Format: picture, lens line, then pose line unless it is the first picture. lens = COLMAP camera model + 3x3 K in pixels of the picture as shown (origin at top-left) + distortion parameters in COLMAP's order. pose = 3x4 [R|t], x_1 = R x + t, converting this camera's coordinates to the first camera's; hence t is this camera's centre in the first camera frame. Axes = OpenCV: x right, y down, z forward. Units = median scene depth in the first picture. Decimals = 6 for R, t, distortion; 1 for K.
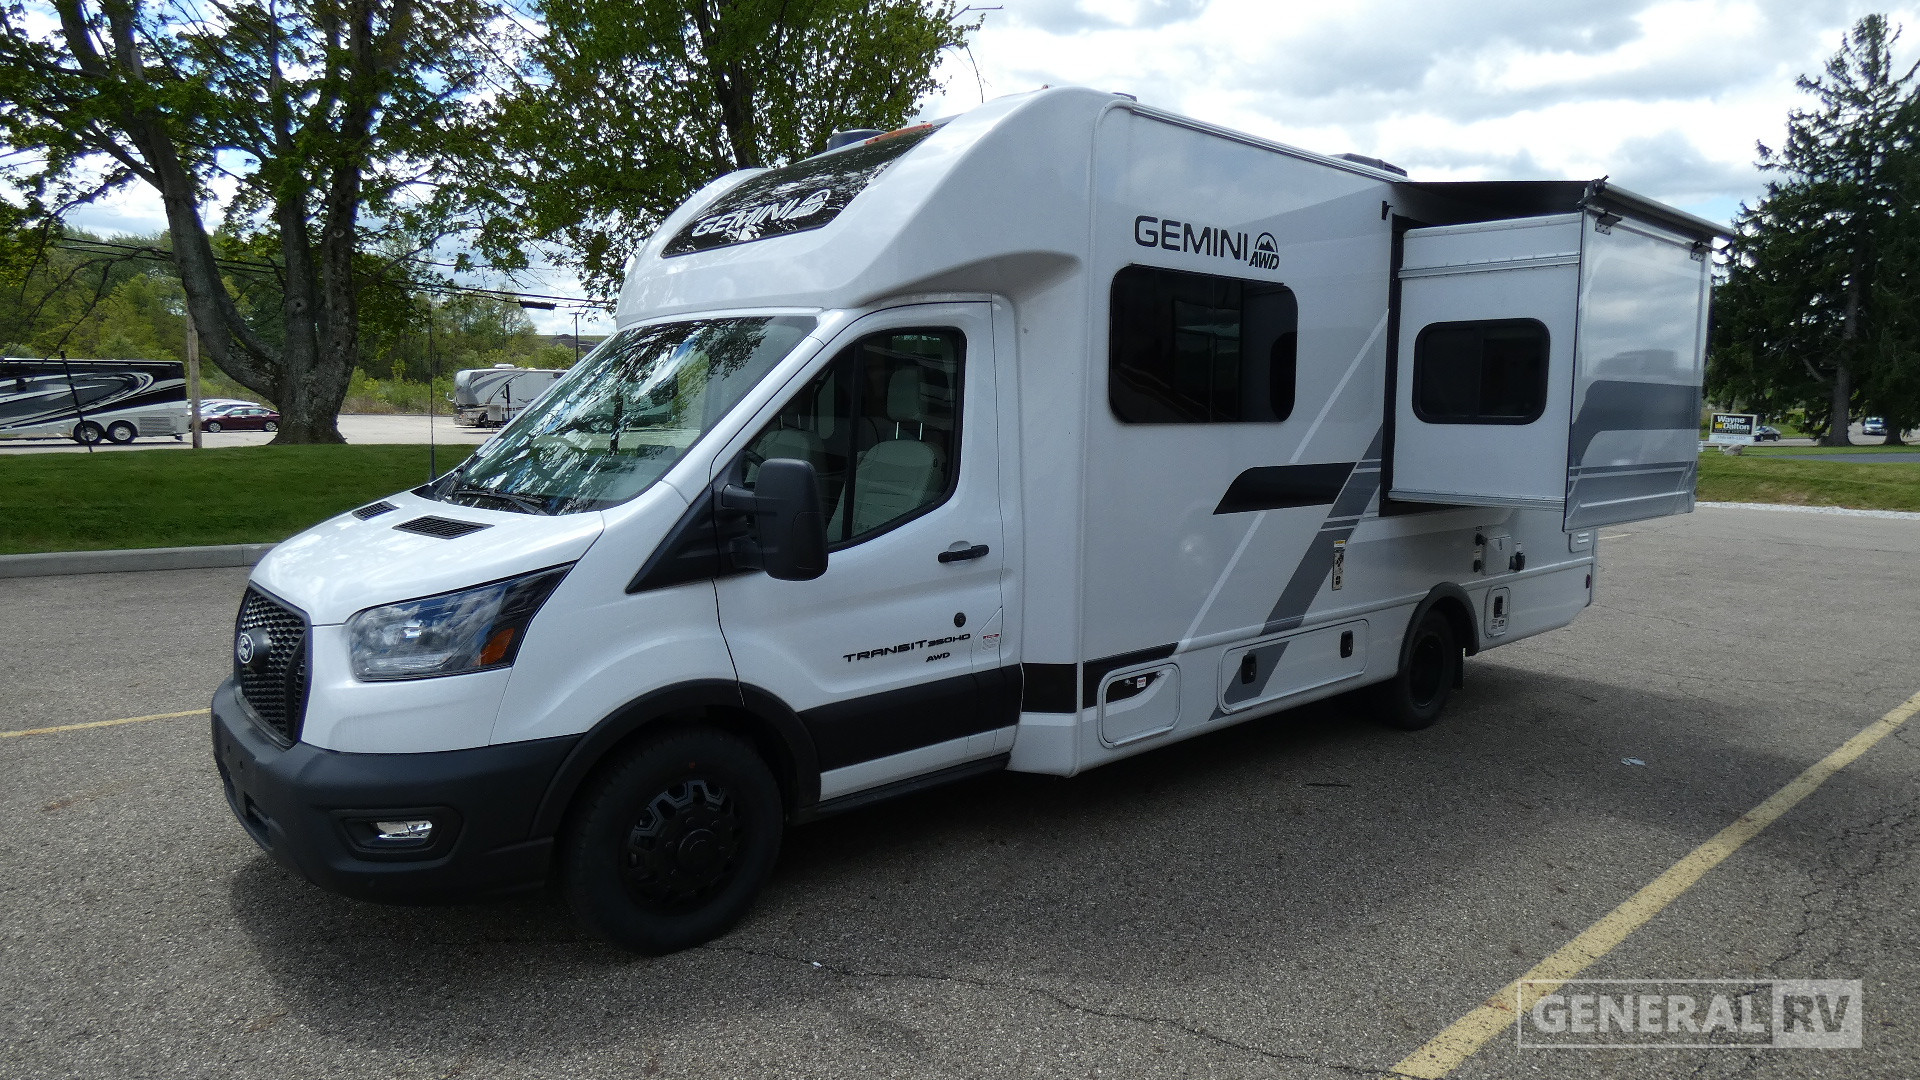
lens RADIAL K [[1149.0, 0, 959.3], [0, 1149.0, 539.2], [0, 0, 1]] dist [0.001695, -0.007316]
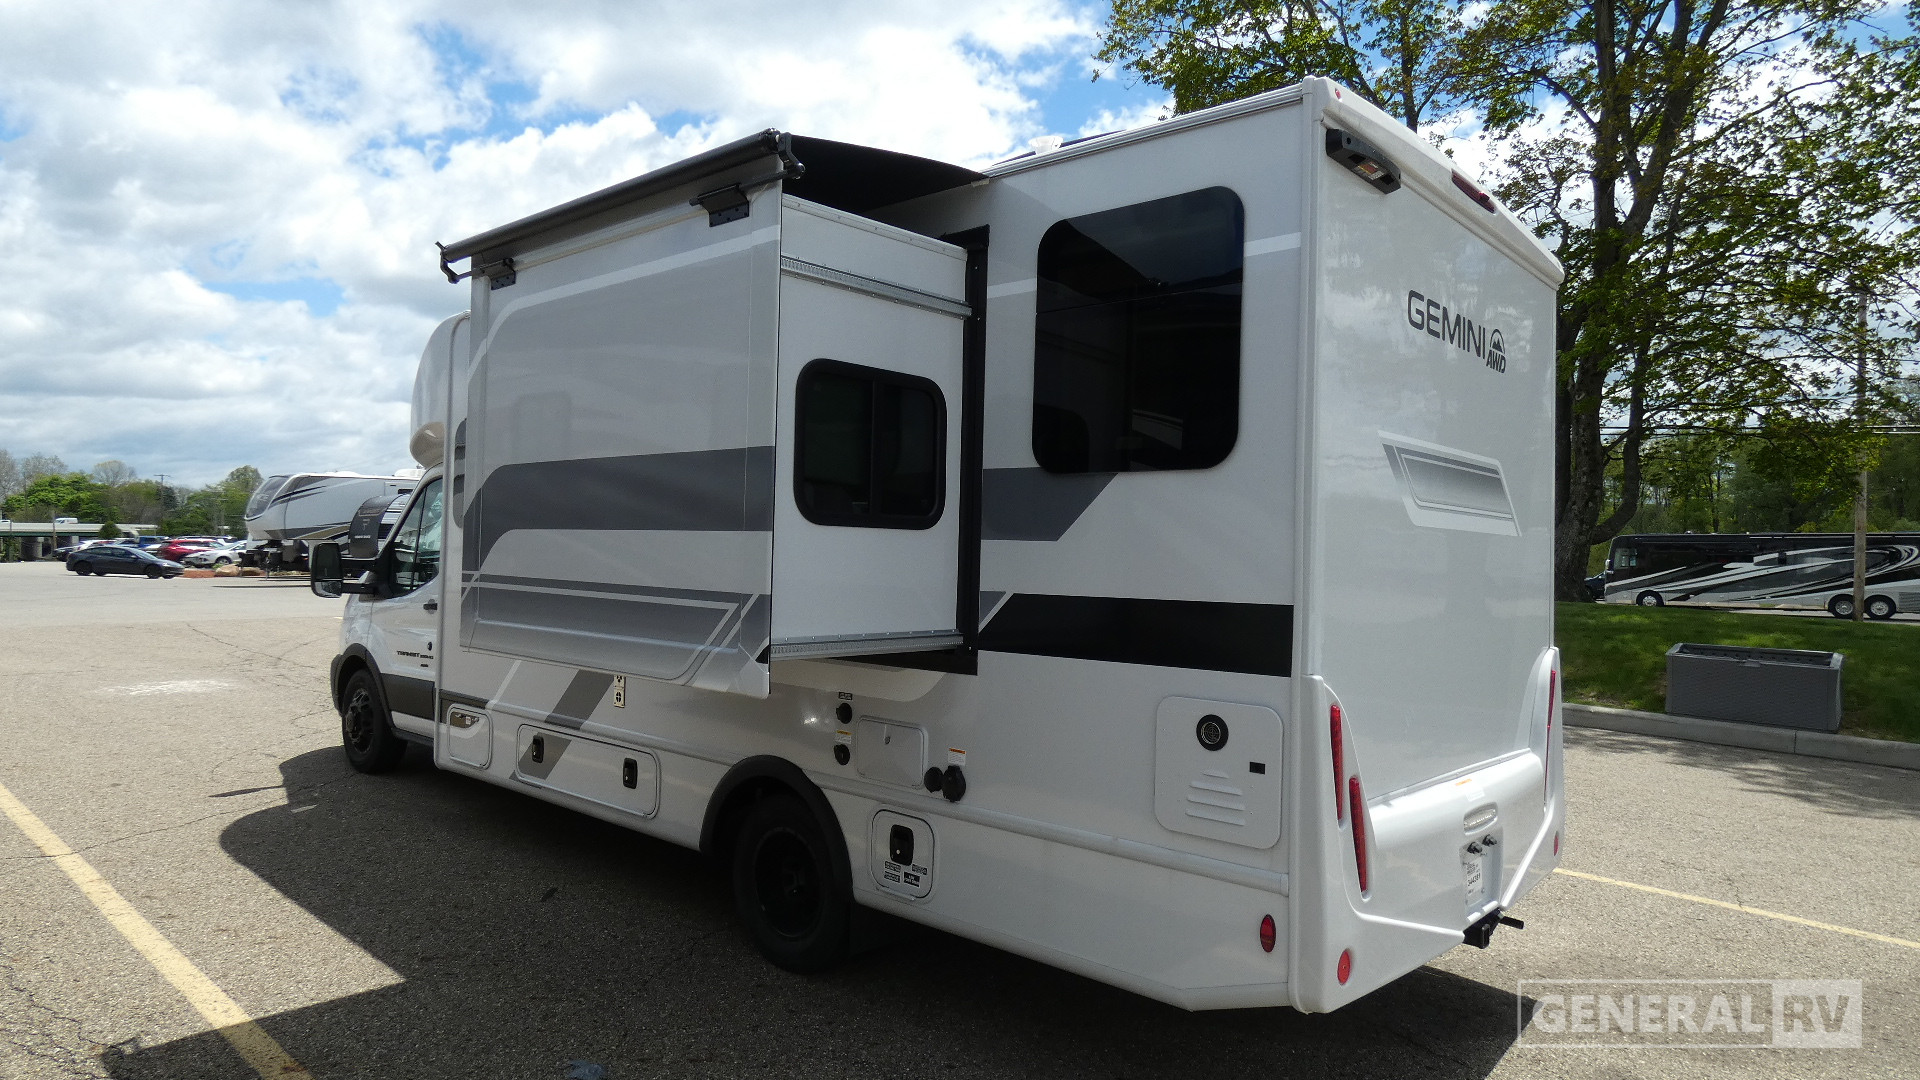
lens RADIAL K [[1149.0, 0, 944.1], [0, 1149.0, 539.8], [0, 0, 1]] dist [0.001695, -0.007316]
pose [[0.100221, -0.020055, -0.994763, 1.236608], [-0.135679, 0.990182, -0.033632, -0.091064], [0.985671, 0.138339, 0.096516, 1.108532]]
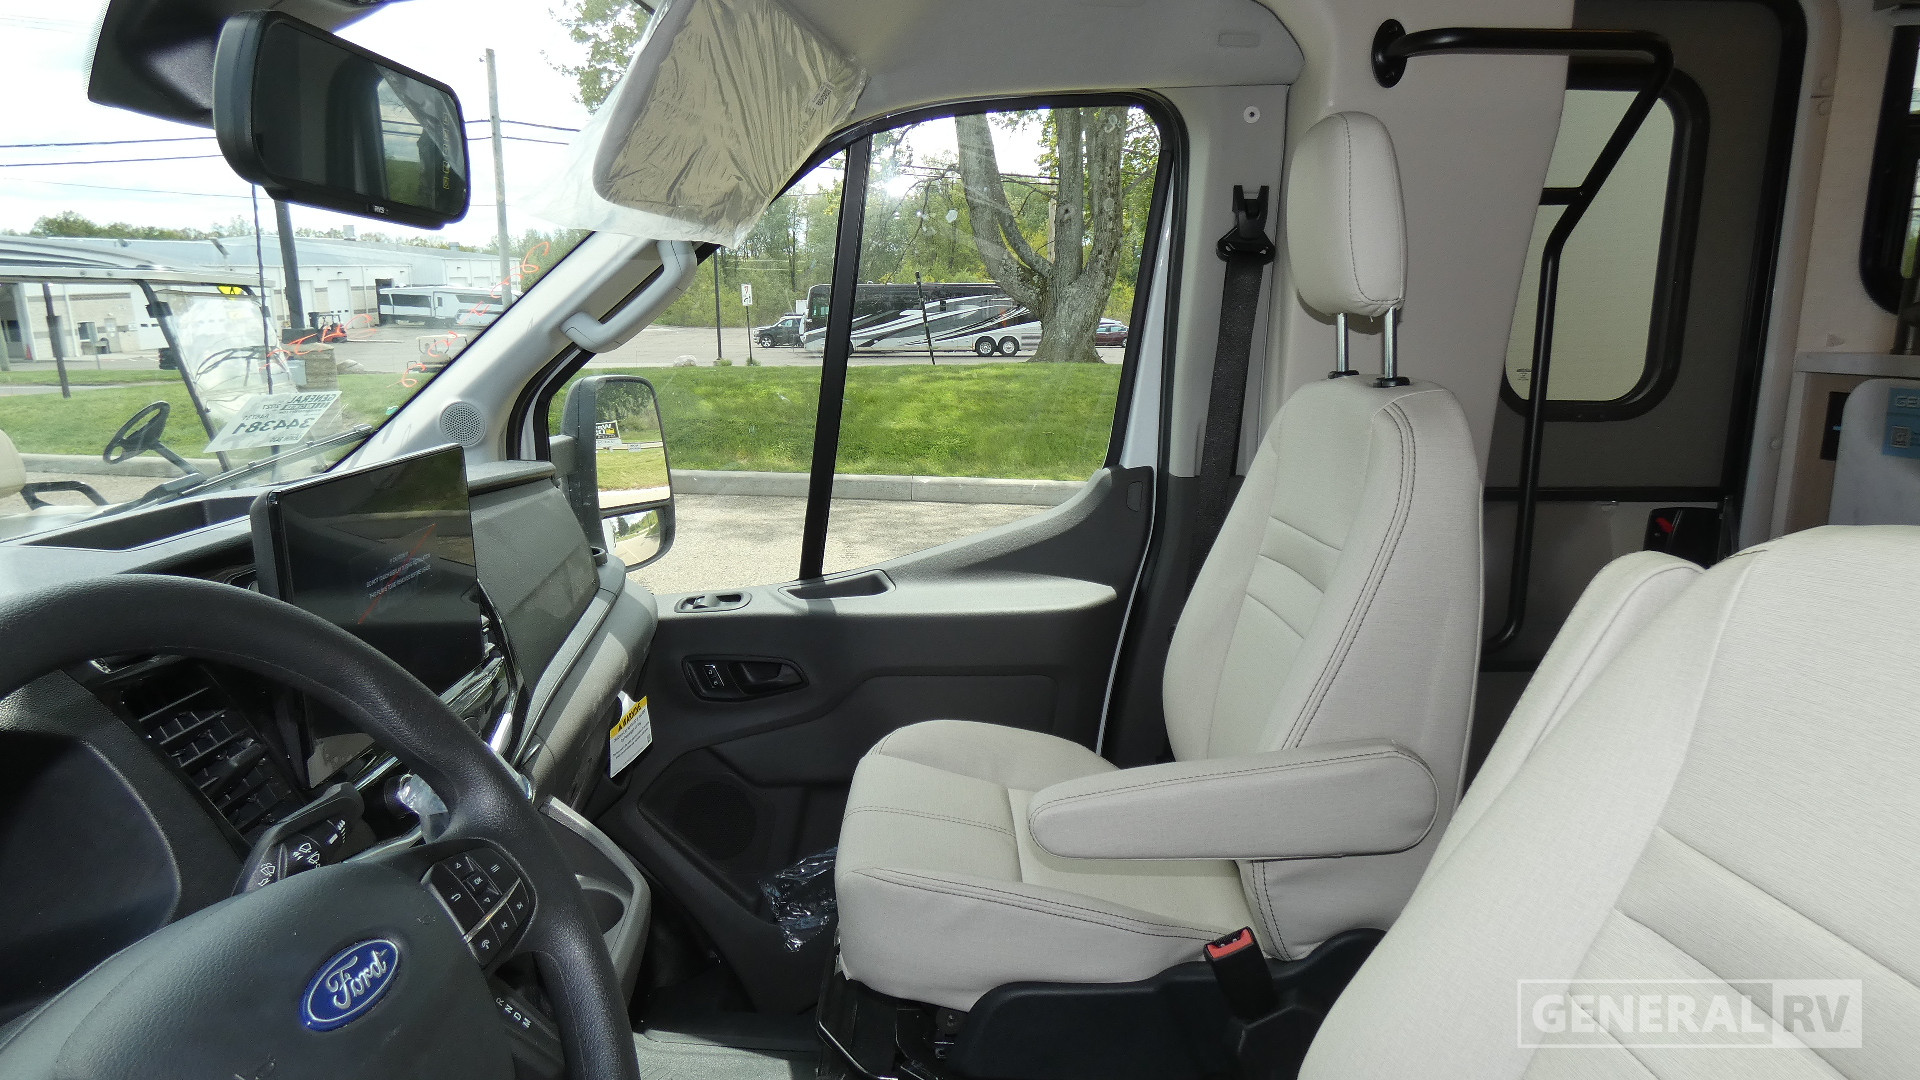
lens RADIAL K [[1149.0, 0, 957.6], [0, 1149.0, 541.8], [0, 0, 1]] dist [0.001695, -0.007316]
pose [[0.758776, 0.121103, -0.639995, -0.044453], [-0.075099, 0.992277, 0.098726, -0.071724], [0.647008, -0.026848, 0.762010, 0.687635]]
